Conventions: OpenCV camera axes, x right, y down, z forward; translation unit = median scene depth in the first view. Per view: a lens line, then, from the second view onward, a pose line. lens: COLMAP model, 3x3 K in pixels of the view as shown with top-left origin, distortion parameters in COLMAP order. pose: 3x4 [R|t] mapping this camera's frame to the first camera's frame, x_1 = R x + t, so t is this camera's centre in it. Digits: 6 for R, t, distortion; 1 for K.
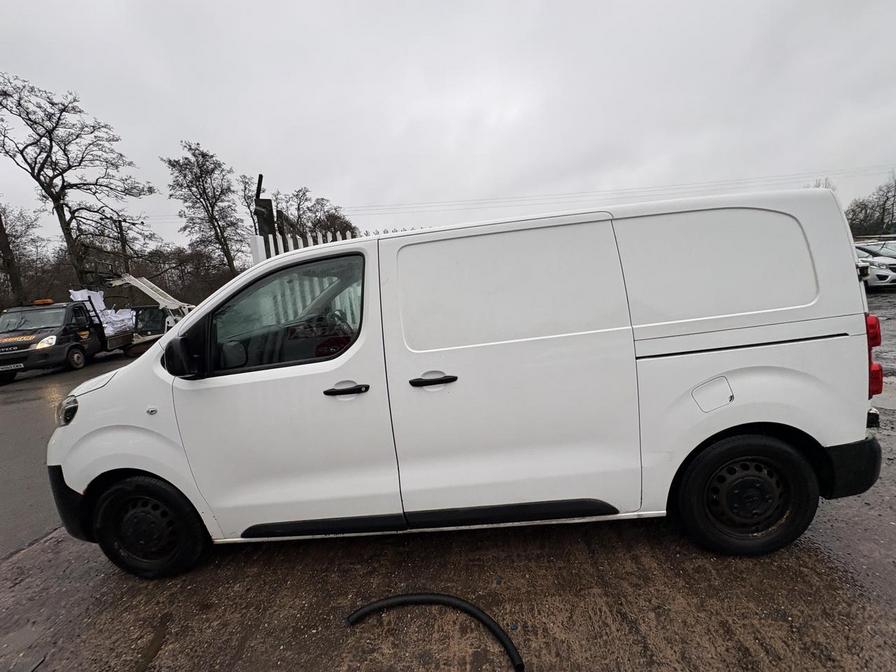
lens RADIAL K [[355.7, 0, 453.2], [0, 355.7, 341.8], [0, 0, 1]] dist [0.003060, -0.000711]
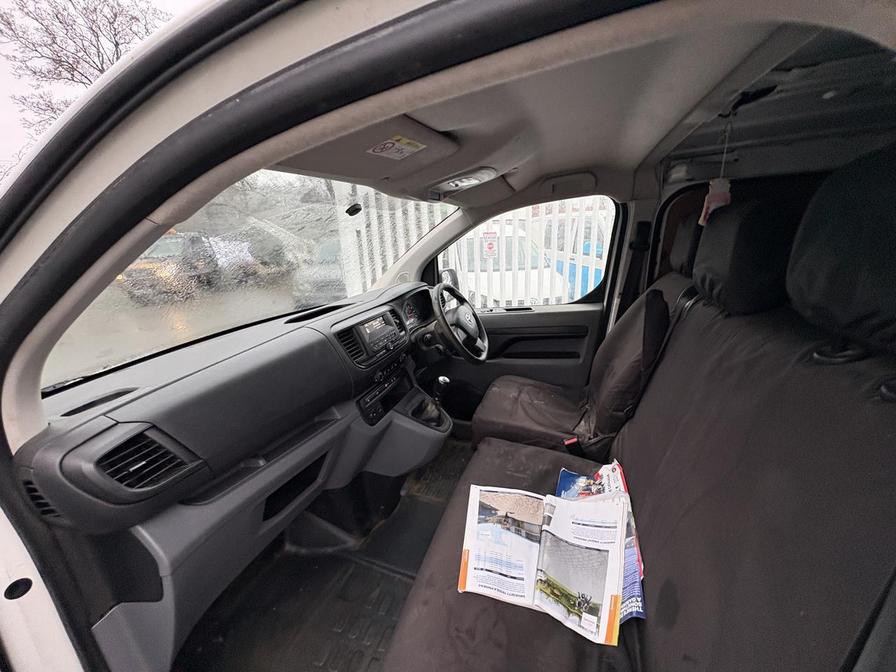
lens RADIAL K [[355.7, 0, 452.3], [0, 355.7, 333.6], [0, 0, 1]] dist [0.003060, -0.000711]
pose [[0.967340, 0.101183, -0.232413, -0.040445], [-0.067858, 0.986781, 0.147167, -0.016685], [0.244231, -0.126589, 0.961419, 0.104394]]
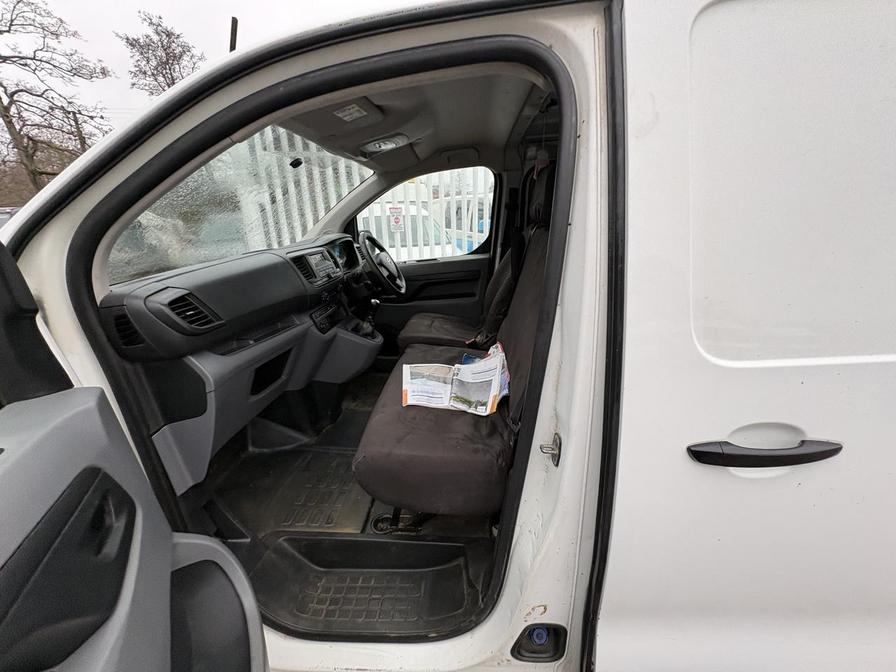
lens RADIAL K [[355.7, 0, 450.3], [0, 355.7, 335.4], [0, 0, 1]] dist [0.003060, -0.000711]
pose [[0.998810, 0.044768, 0.019355, -0.039434], [-0.047421, 0.984161, 0.170814, -0.004429], [-0.011401, -0.171529, 0.985113, 0.076268]]
